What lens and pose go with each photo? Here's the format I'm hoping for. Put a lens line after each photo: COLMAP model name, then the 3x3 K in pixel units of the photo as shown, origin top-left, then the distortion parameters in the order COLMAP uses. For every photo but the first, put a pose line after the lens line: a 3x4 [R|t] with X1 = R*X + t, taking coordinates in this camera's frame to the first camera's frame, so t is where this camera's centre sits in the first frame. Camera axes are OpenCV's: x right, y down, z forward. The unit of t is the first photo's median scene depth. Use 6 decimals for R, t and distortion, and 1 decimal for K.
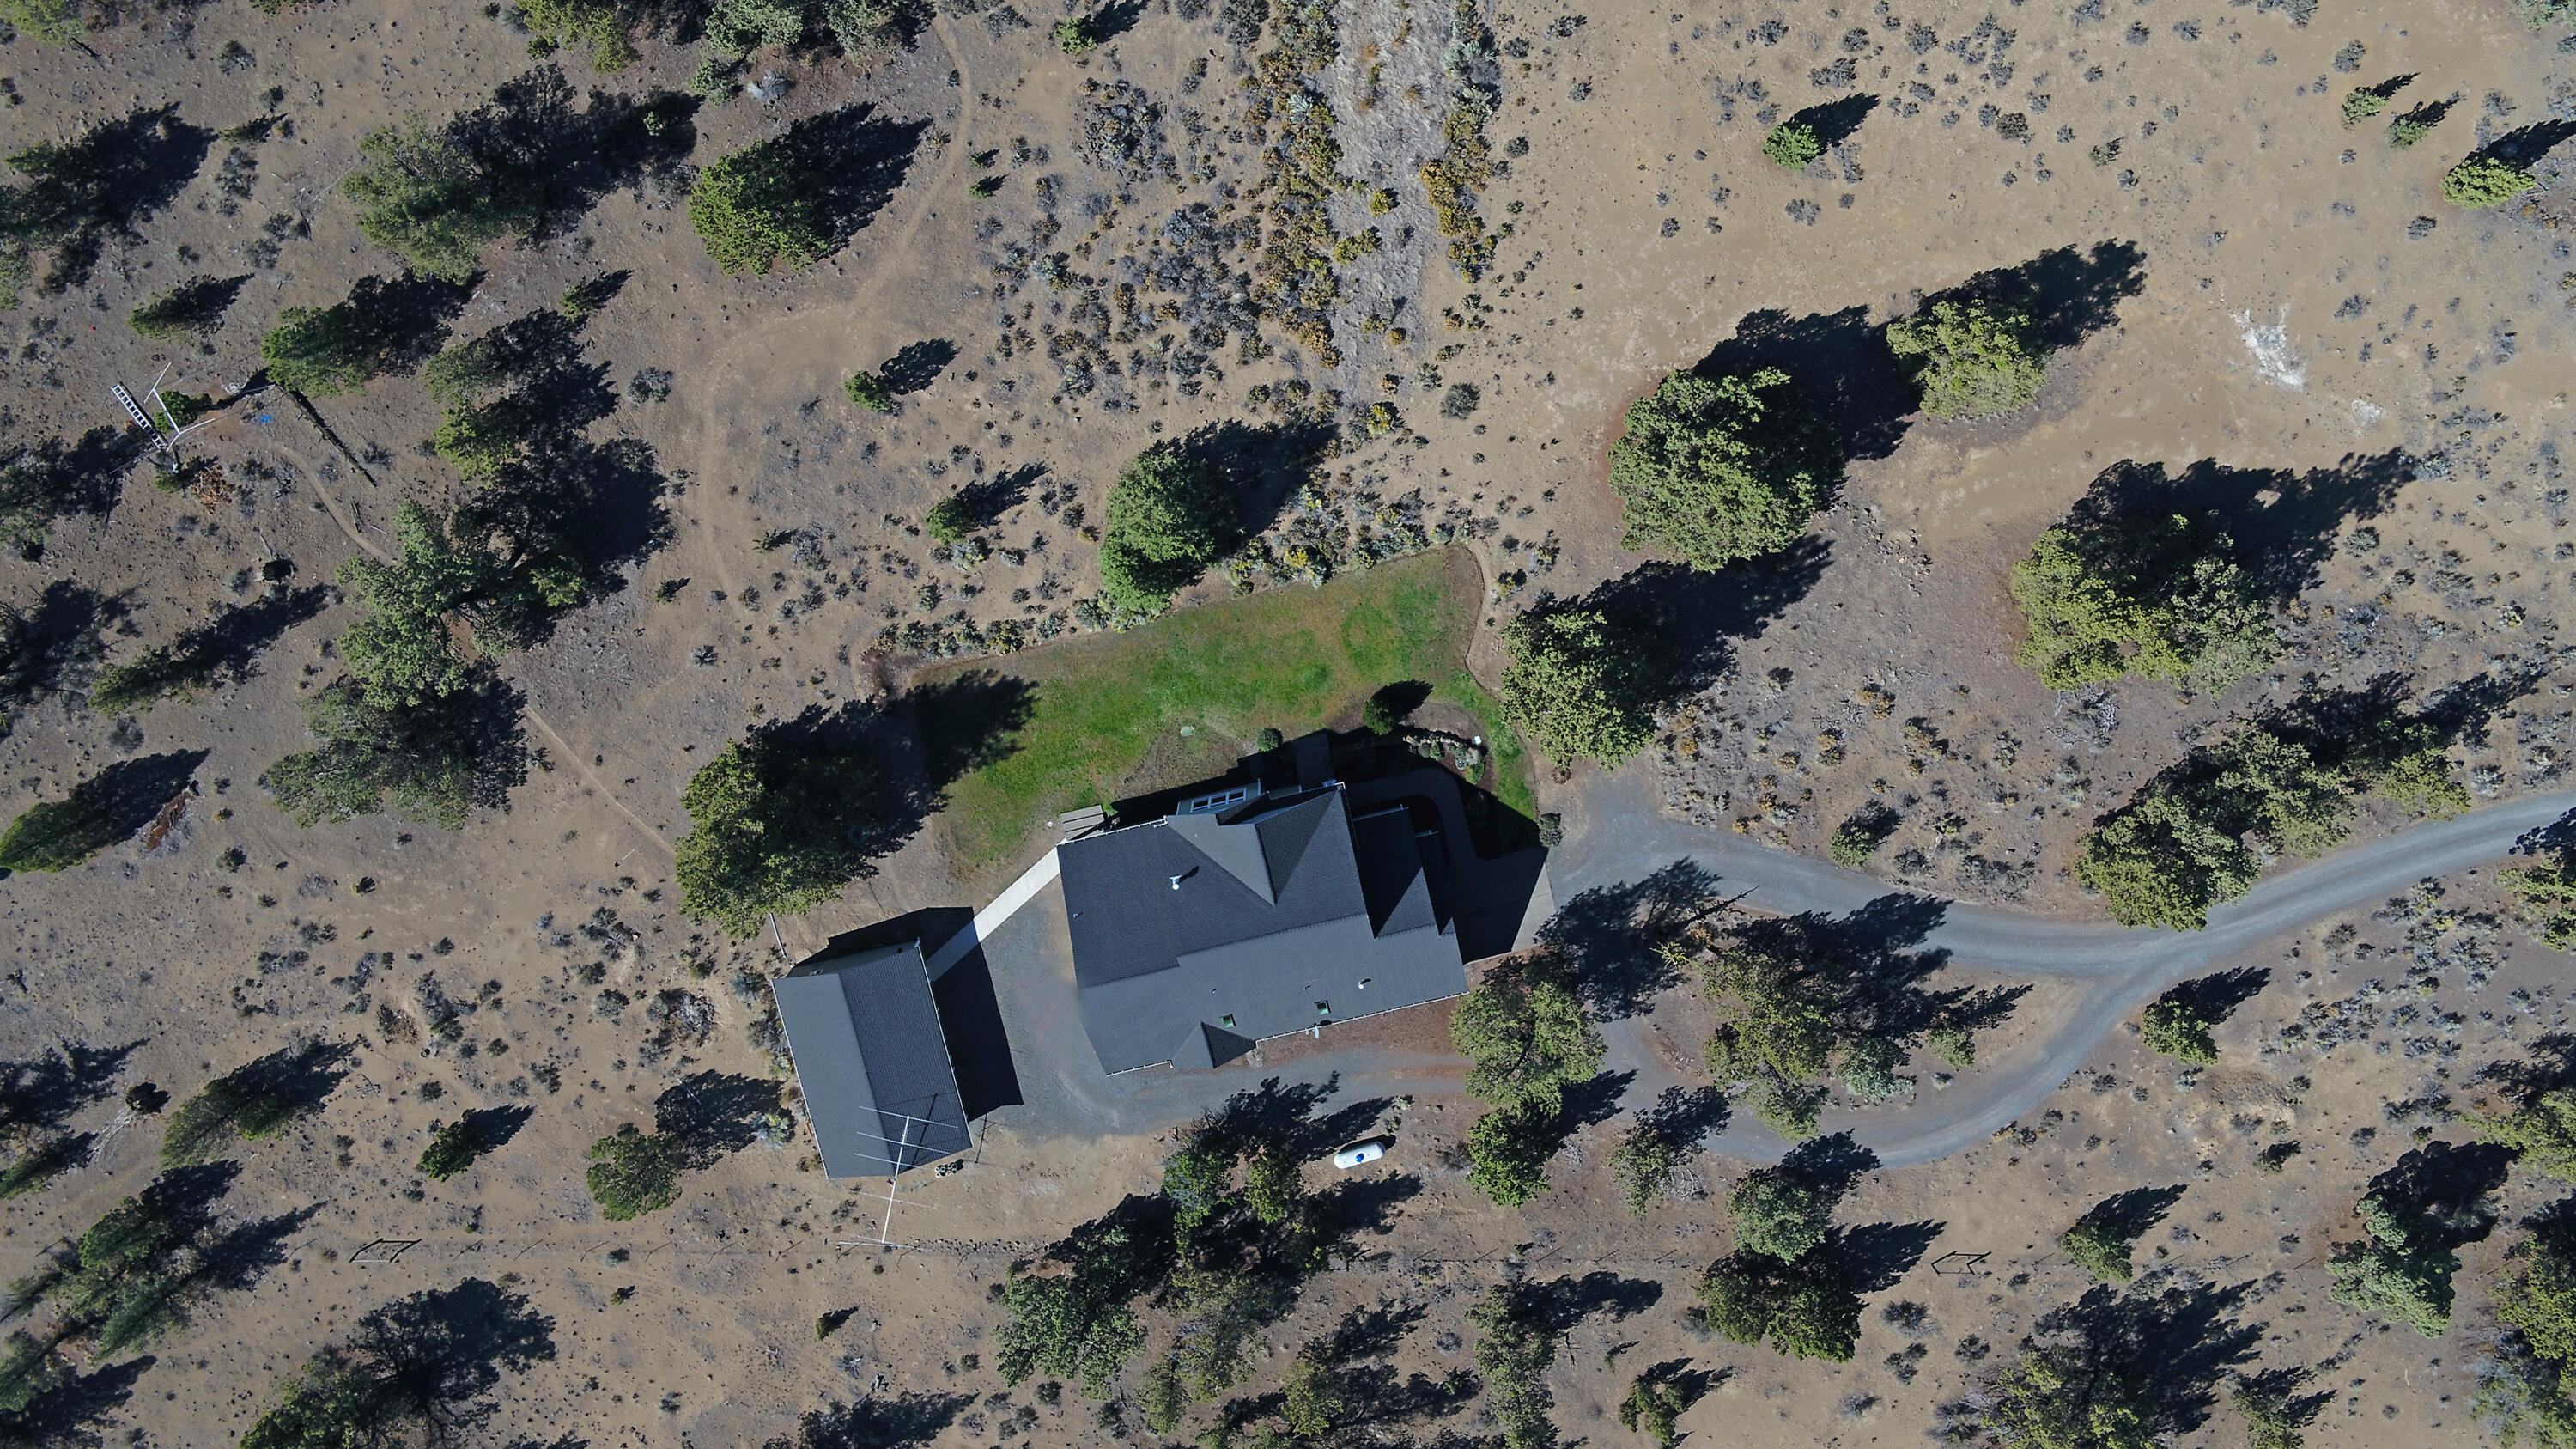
lens RADIAL K [[2209.9, 0, 1288.0], [0, 2209.9, 724.5], [0, 0, 1]] dist [0.002829, -0.014130]
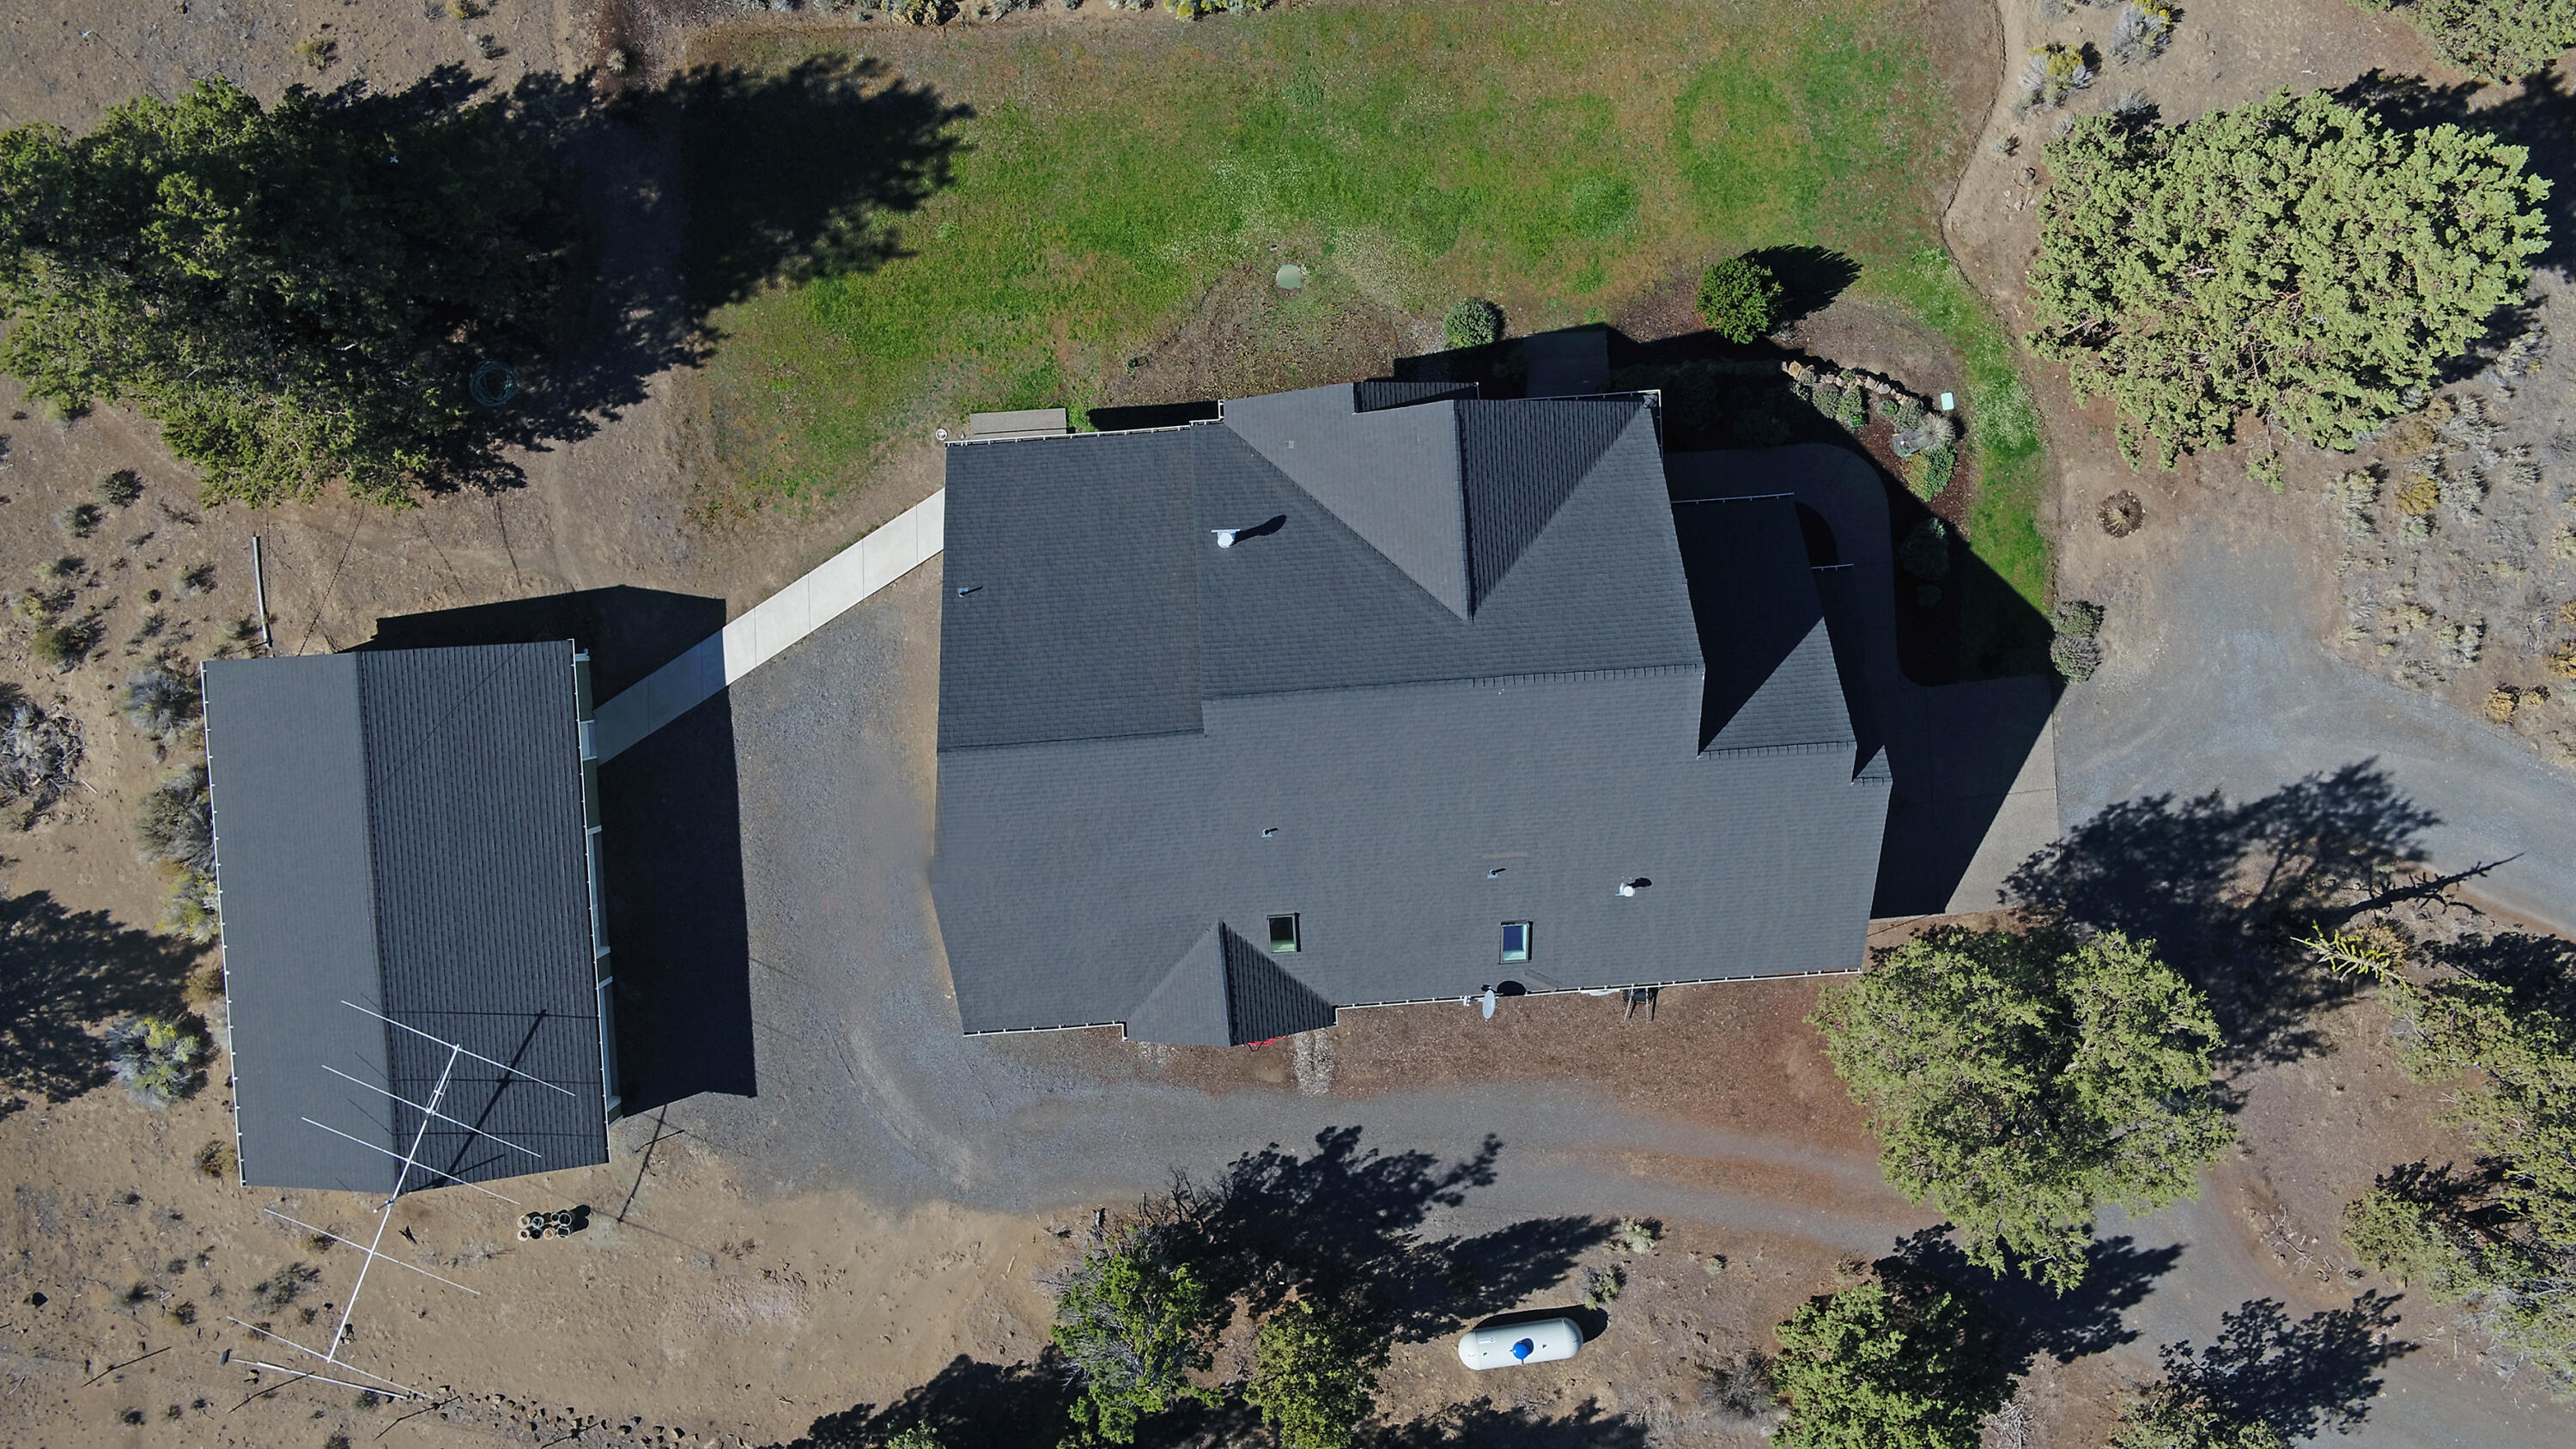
lens RADIAL K [[2280.2, 0, 1288.0], [0, 2280.2, 724.5], [0, 0, 1]] dist [-0.005064, -0.000015]
pose [[0.986346, 0.163927, 0.015821, -0.038529], [-0.159044, 0.973069, -0.166859, 0.162497], [-0.042747, 0.162065, 0.985854, 0.564883]]
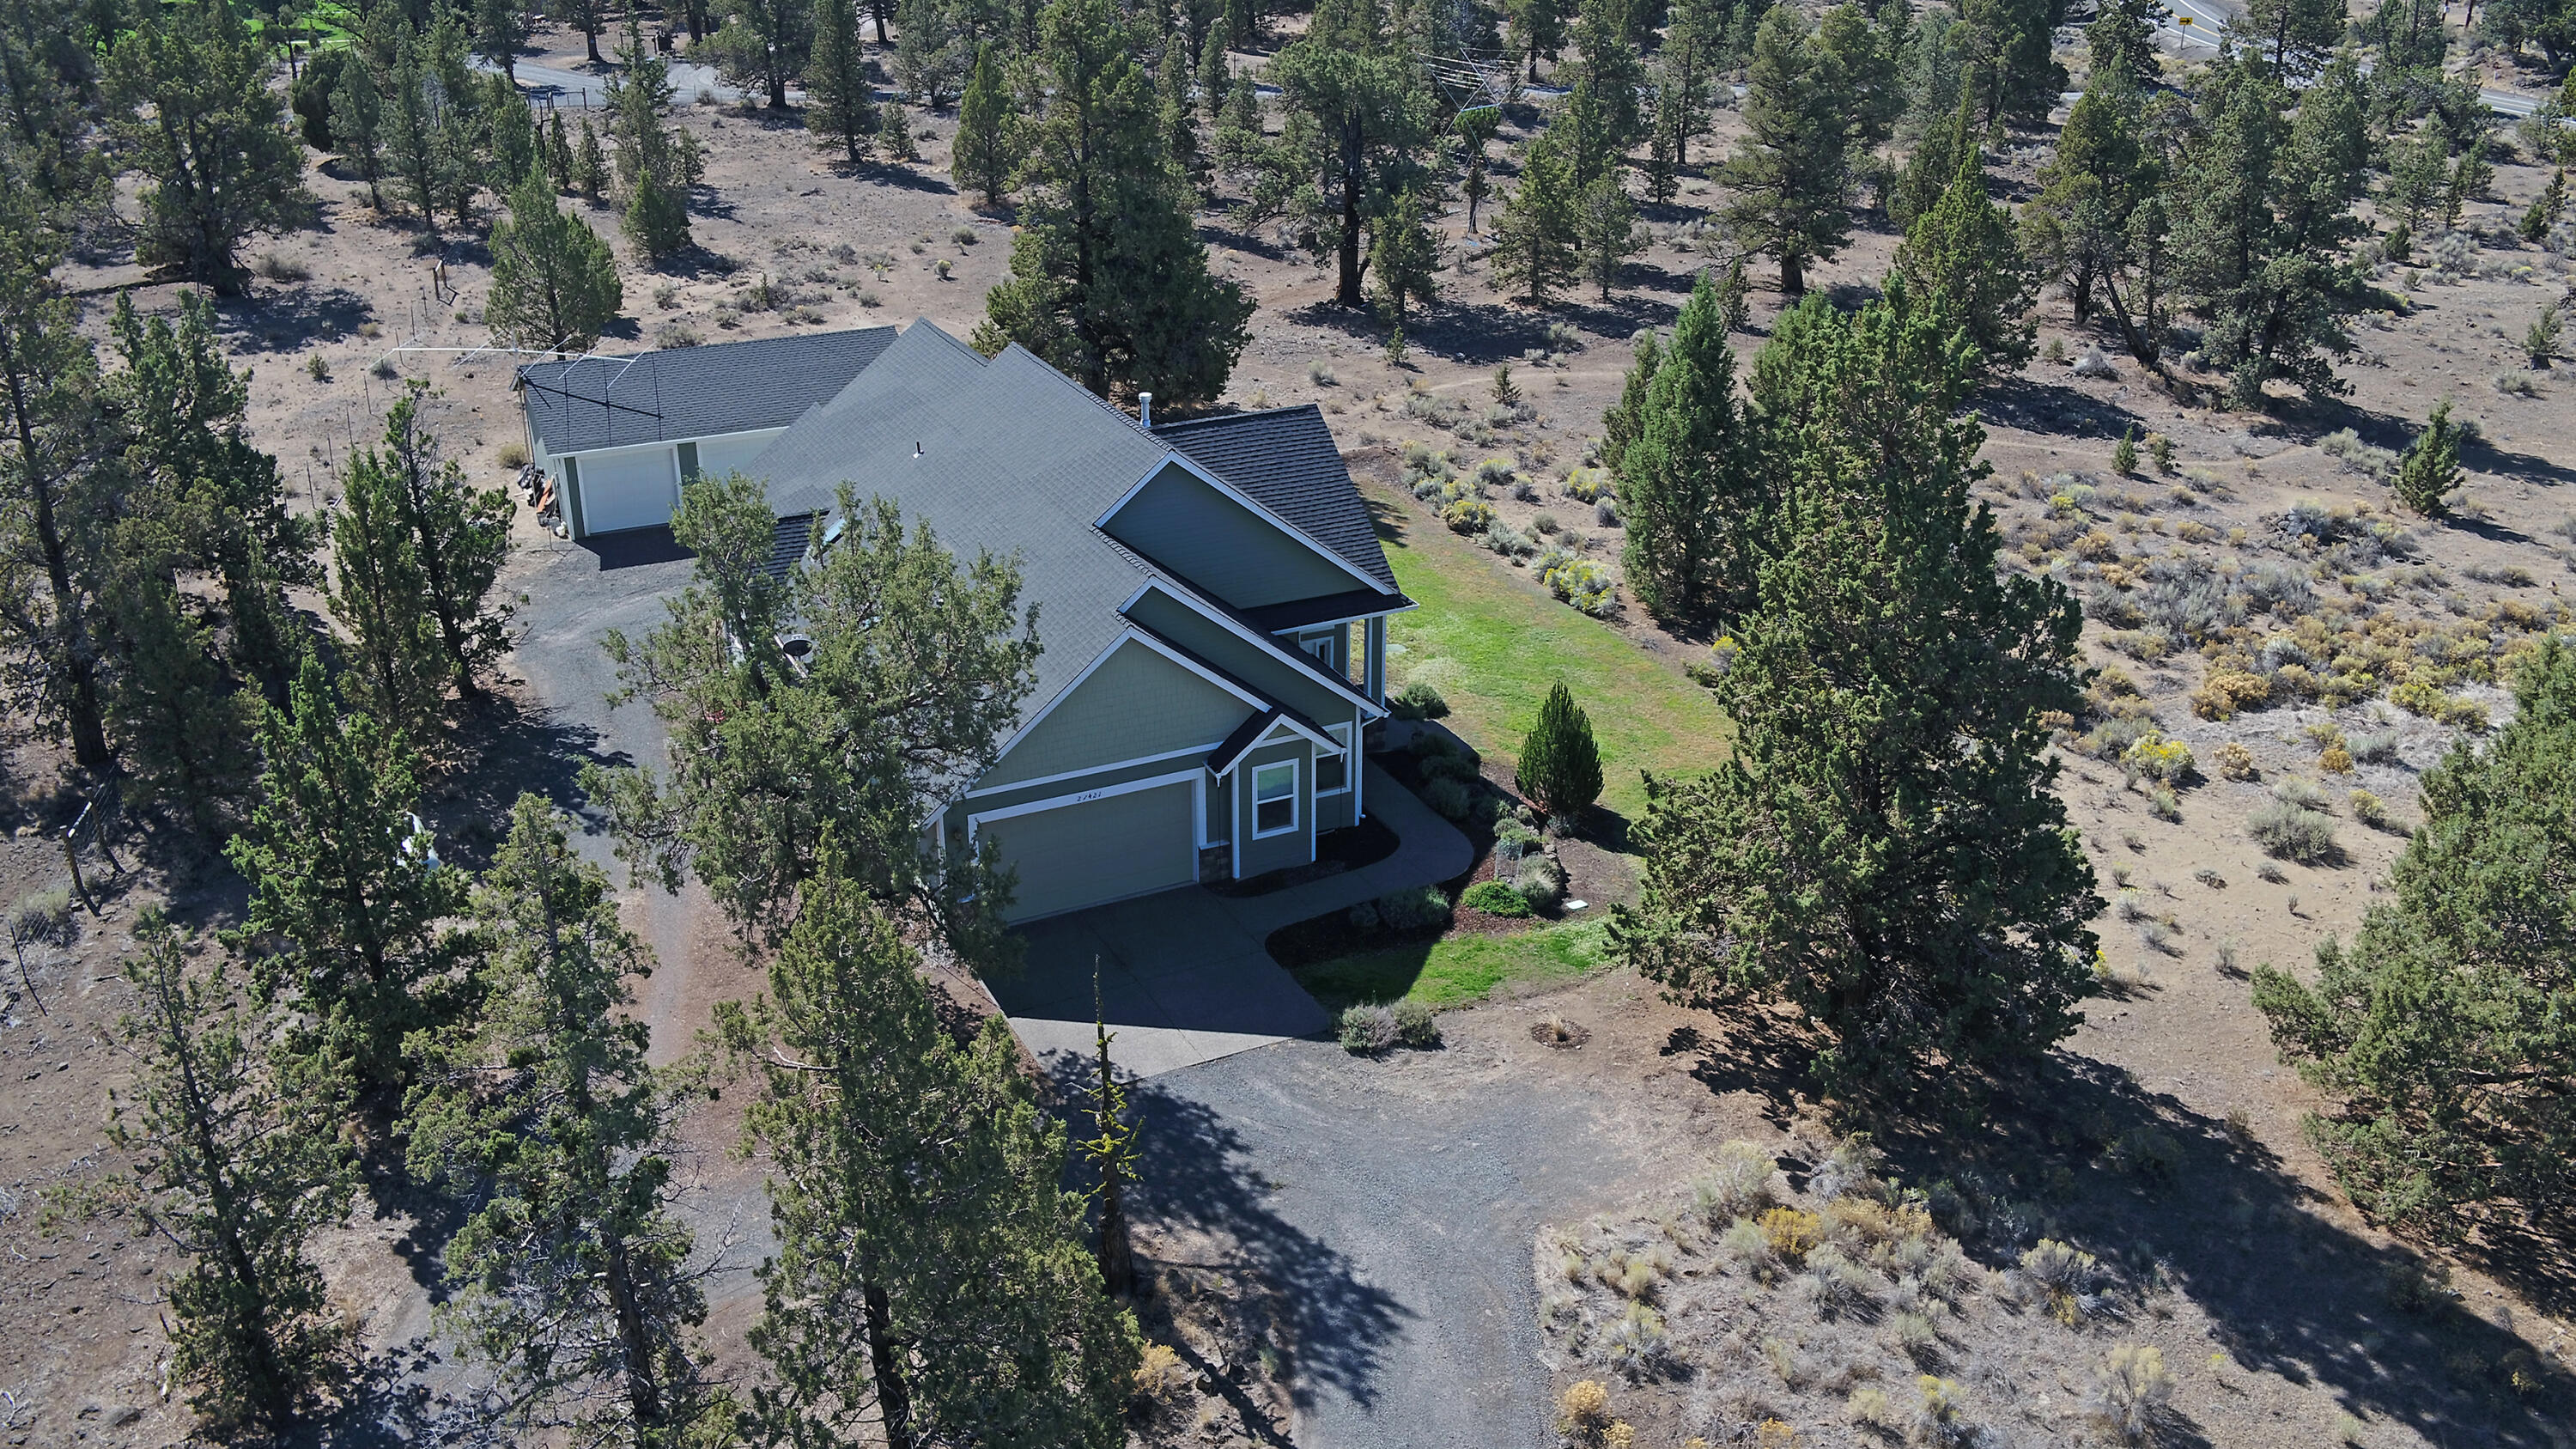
lens RADIAL K [[2209.9, 0, 1288.0], [0, 2209.9, 724.5], [0, 0, 1]] dist [0.002829, -0.014130]
pose [[0.216396, 0.398913, -0.891090, 0.398561], [-0.956015, -0.098535, -0.276274, 0.160693], [-0.198012, 0.911680, 0.360044, 0.833600]]
